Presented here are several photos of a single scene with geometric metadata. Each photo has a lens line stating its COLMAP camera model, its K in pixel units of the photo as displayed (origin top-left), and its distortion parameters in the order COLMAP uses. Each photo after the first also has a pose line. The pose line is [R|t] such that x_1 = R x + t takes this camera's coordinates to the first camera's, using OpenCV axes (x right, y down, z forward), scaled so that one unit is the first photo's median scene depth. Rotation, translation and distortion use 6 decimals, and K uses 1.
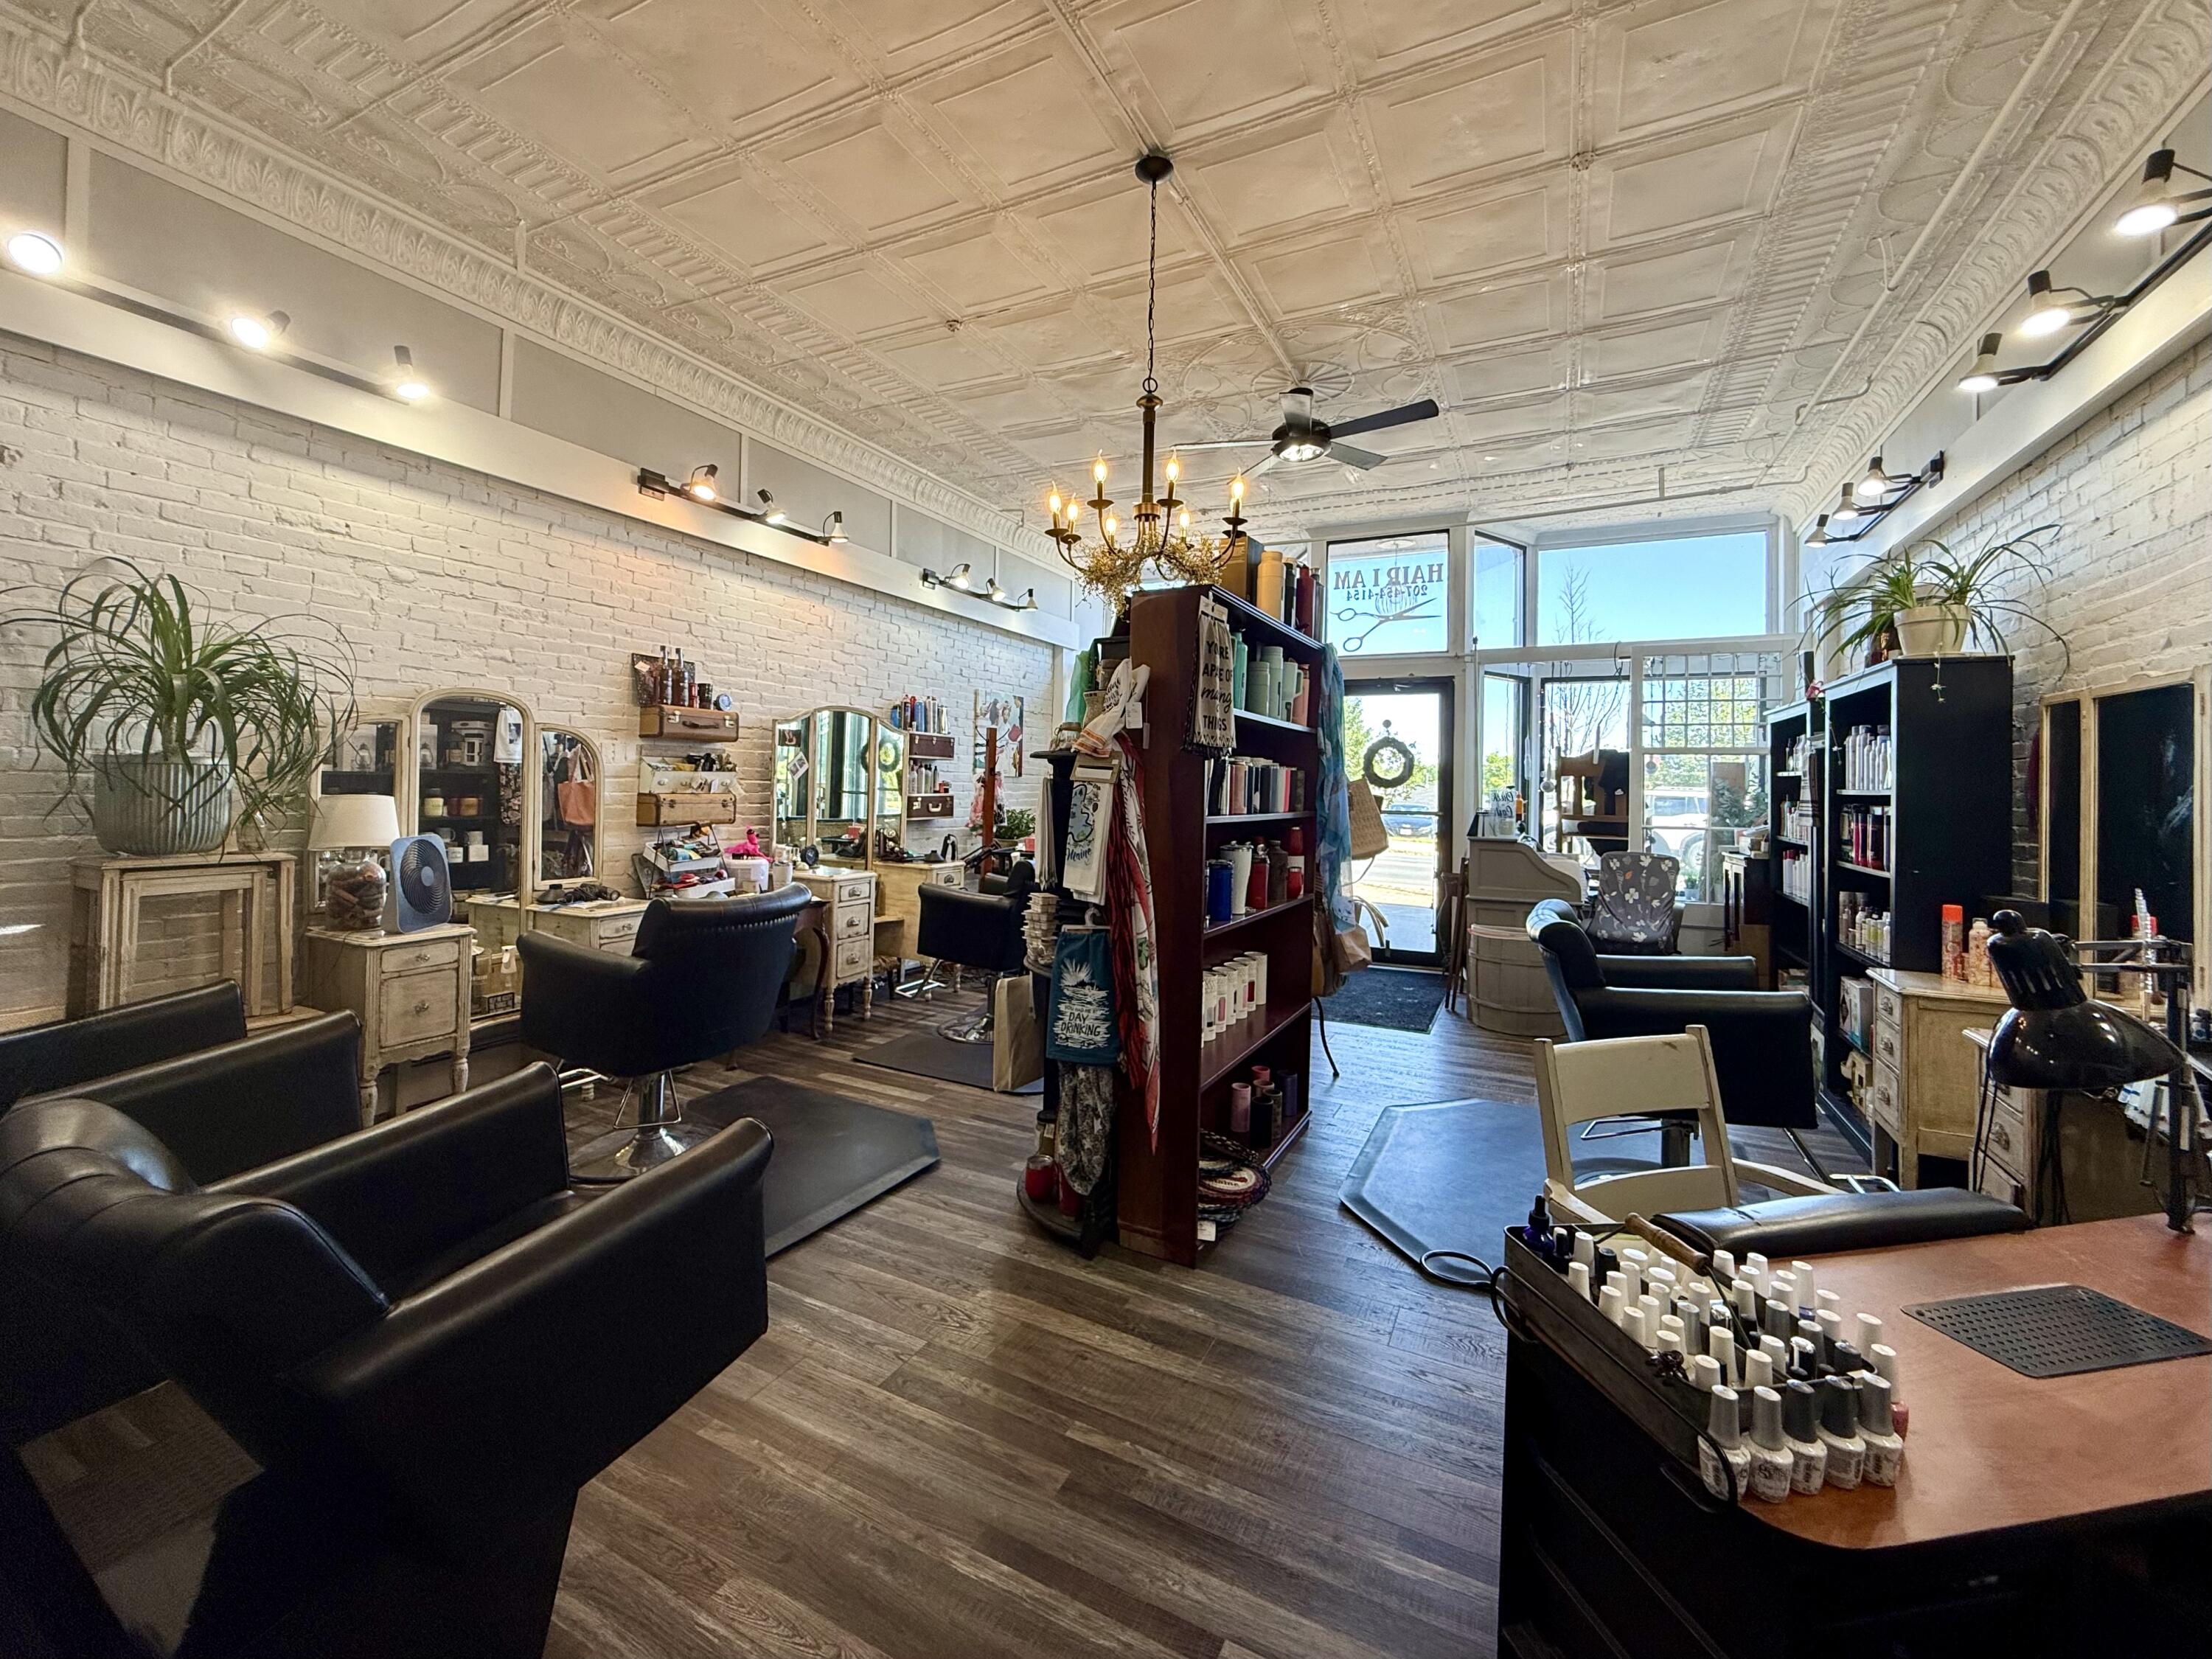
lens RADIAL K [[894.5, 0, 1096.5], [0, 894.5, 773.5], [0, 0, 1]] dist [0.001105, 0.000006]
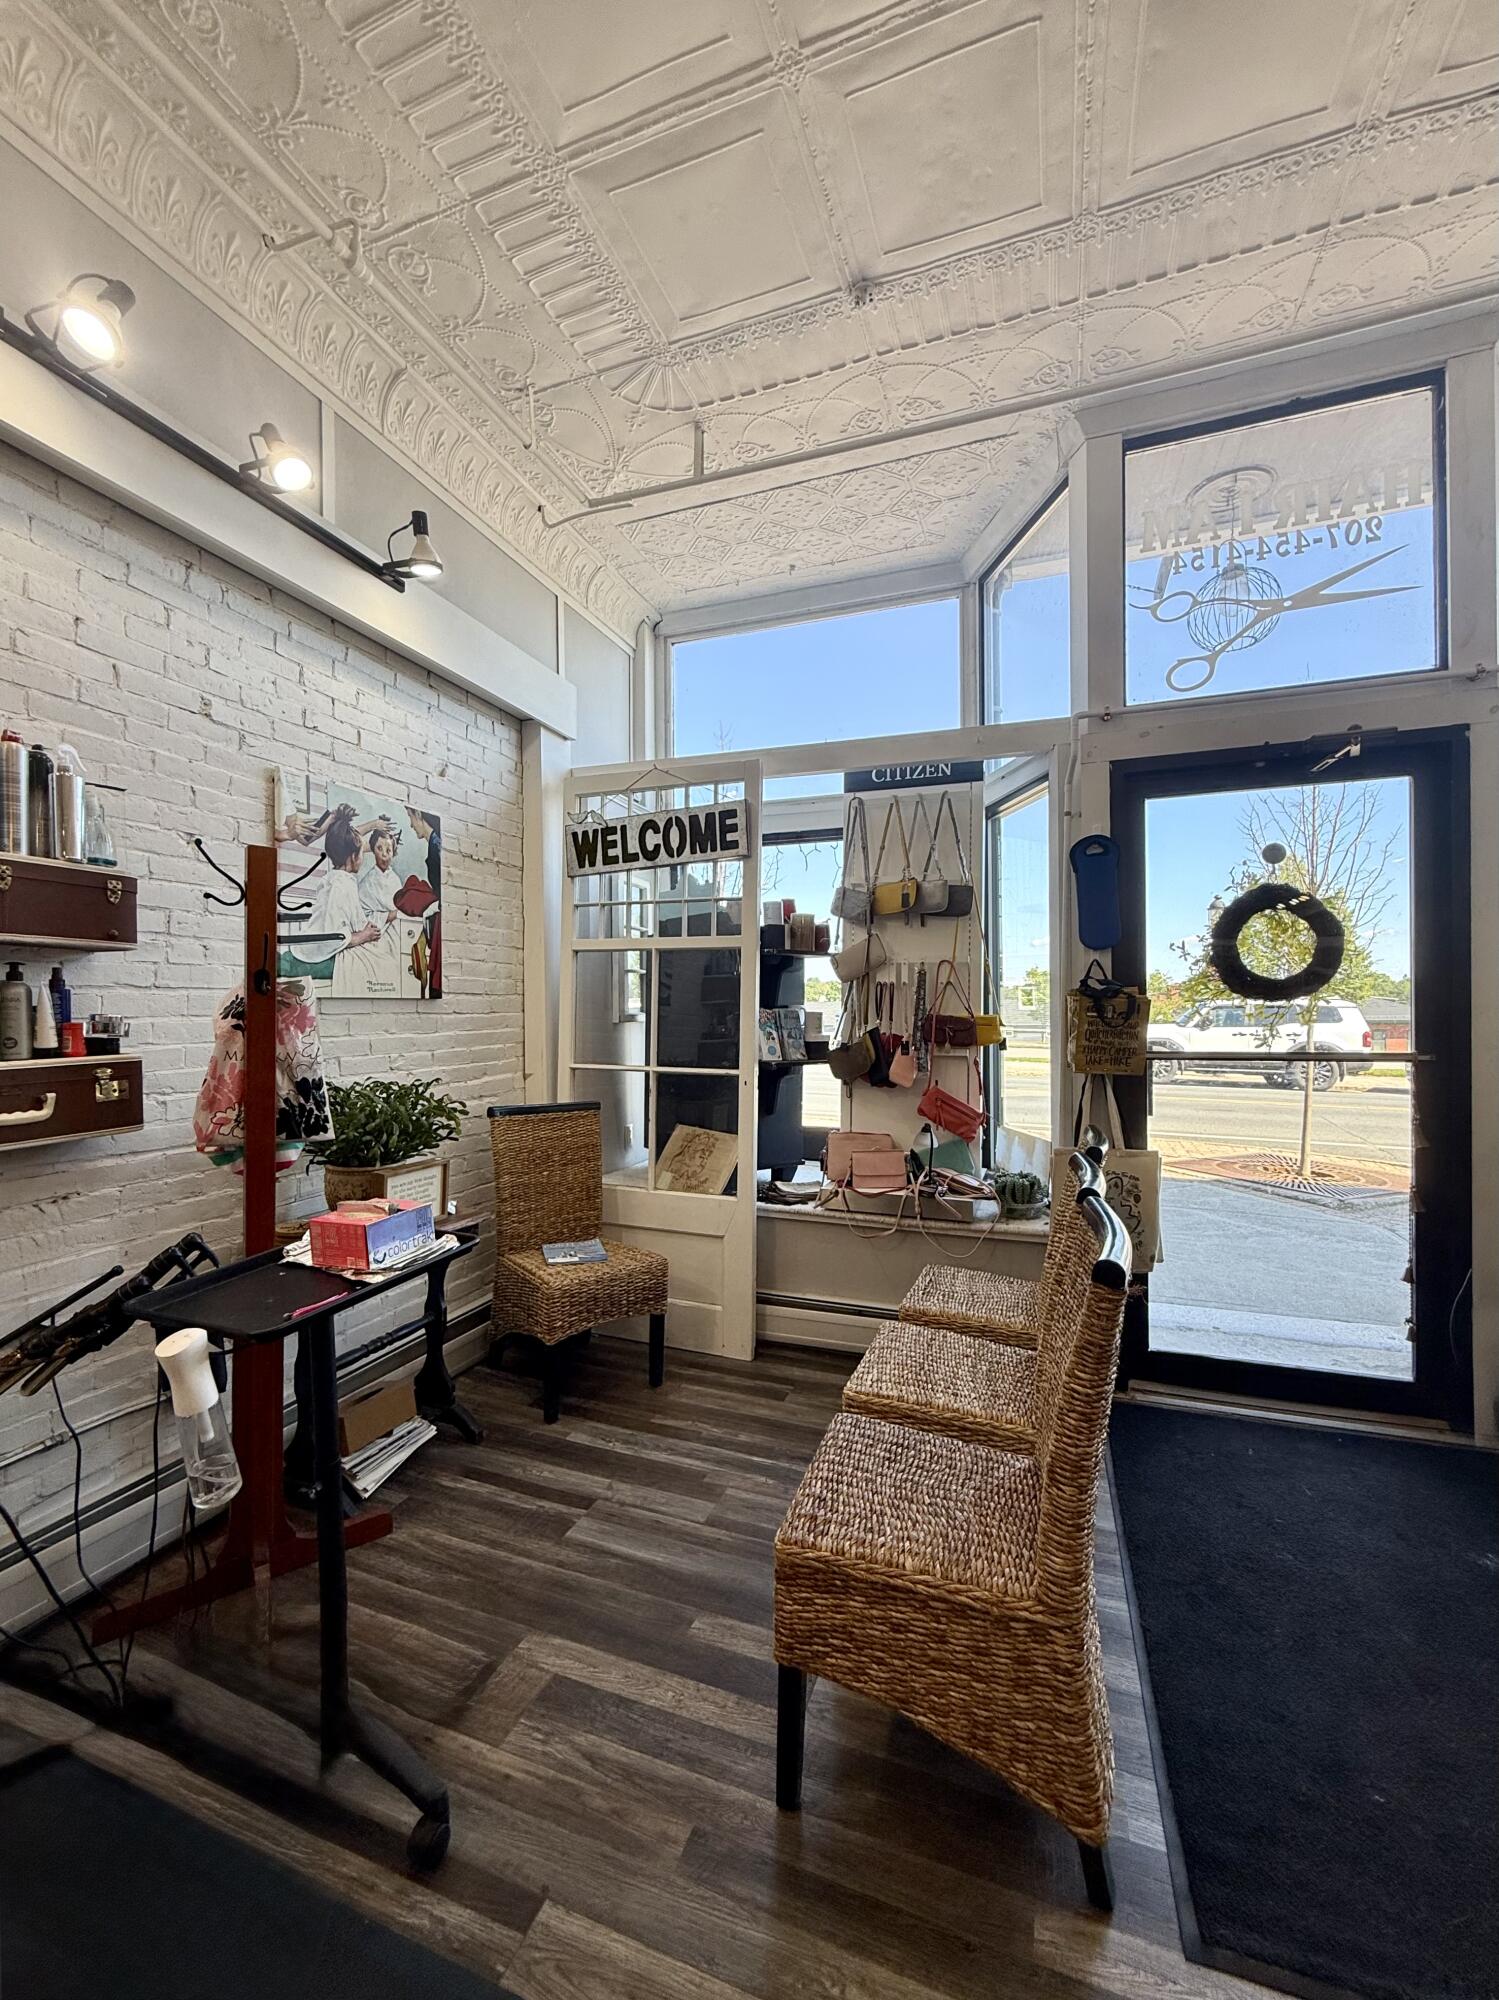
lens RADIAL K [[808.8, 0, 750.7], [0, 808.8, 1012.6], [0, 0, 1]] dist [0.001105, 0.000006]
pose [[0.992917, -0.028986, 0.115221, 0.034695], [0.026780, 0.999428, 0.020650, 0.010321], [-0.115753, -0.017418, 0.993125, 0.938949]]
